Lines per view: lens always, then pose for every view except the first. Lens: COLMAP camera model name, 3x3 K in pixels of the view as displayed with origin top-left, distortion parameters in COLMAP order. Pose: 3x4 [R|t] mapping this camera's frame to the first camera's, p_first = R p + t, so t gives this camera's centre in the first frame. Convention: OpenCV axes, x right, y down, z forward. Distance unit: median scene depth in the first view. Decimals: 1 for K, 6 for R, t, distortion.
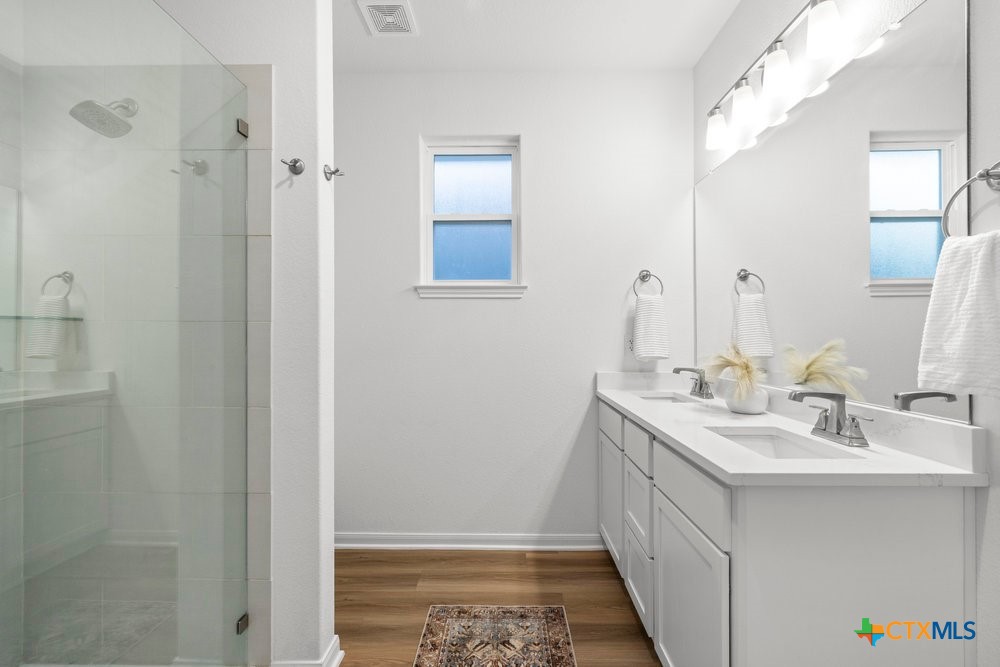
lens RADIAL K [[424.1, 0, 502.7], [0, 424.1, 332.9], [0, 0, 1]] dist [-0.002353, -0.000101]
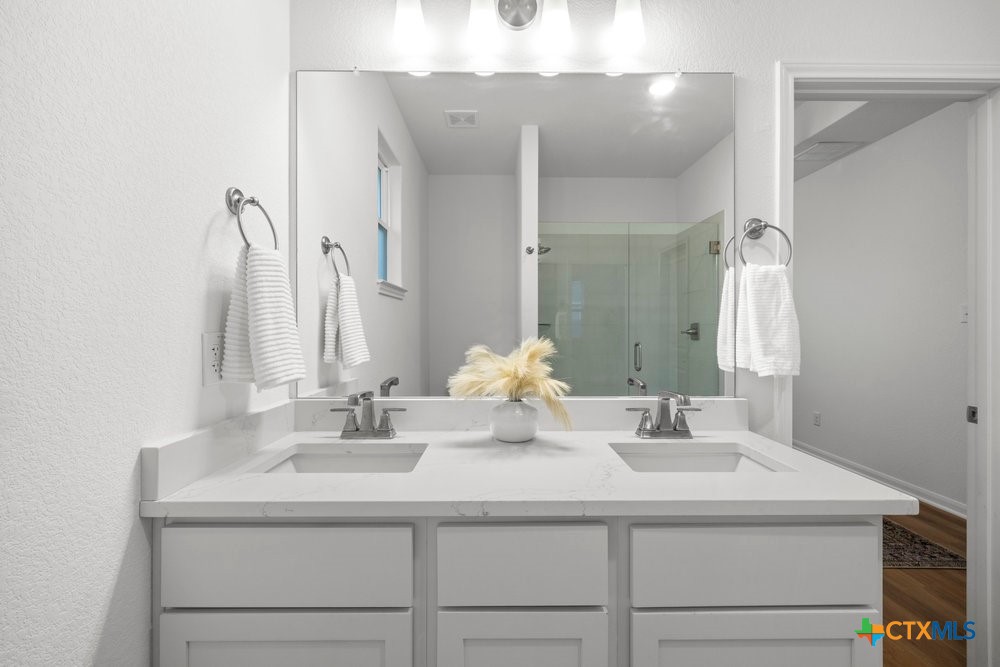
lens RADIAL K [[424.1, 0, 500.4], [0, 424.1, 331.0], [0, 0, 1]] dist [-0.002353, -0.000101]
pose [[-0.018152, 0.000975, 0.999835, -0.129643], [-0.006014, 0.999981, -0.001085, 0.000183], [-0.999817, -0.006033, -0.018146, 0.819743]]
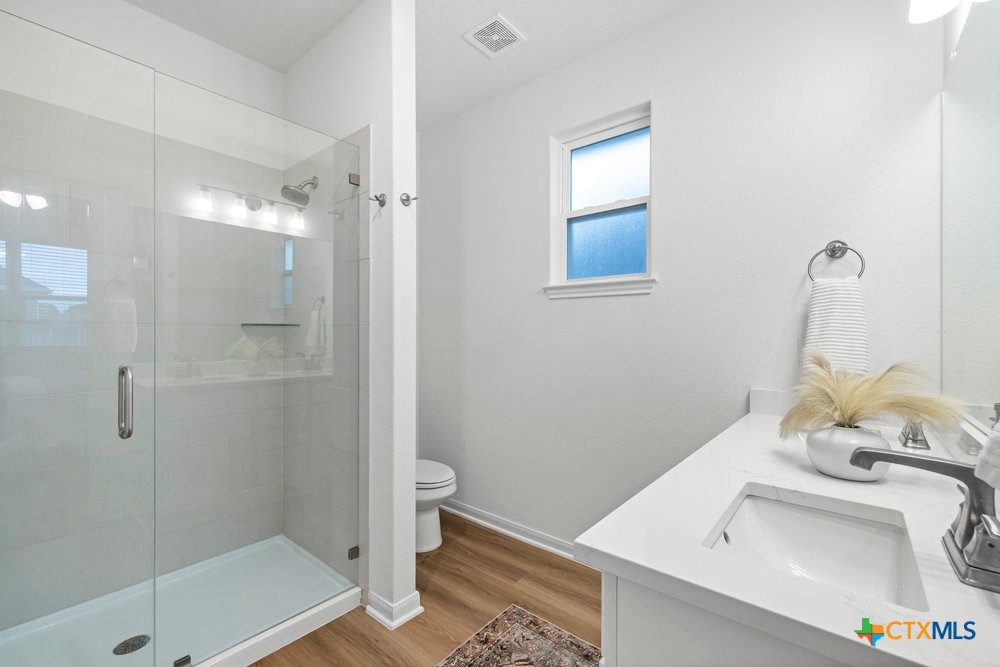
lens RADIAL K [[424.1, 0, 501.4], [0, 424.1, 334.8], [0, 0, 1]] dist [-0.002353, -0.000101]
pose [[0.776011, 0.005699, -0.630694, 0.394554], [-0.002627, 0.999980, 0.005804, -0.004631], [0.630714, -0.002847, 0.776010, 0.177081]]
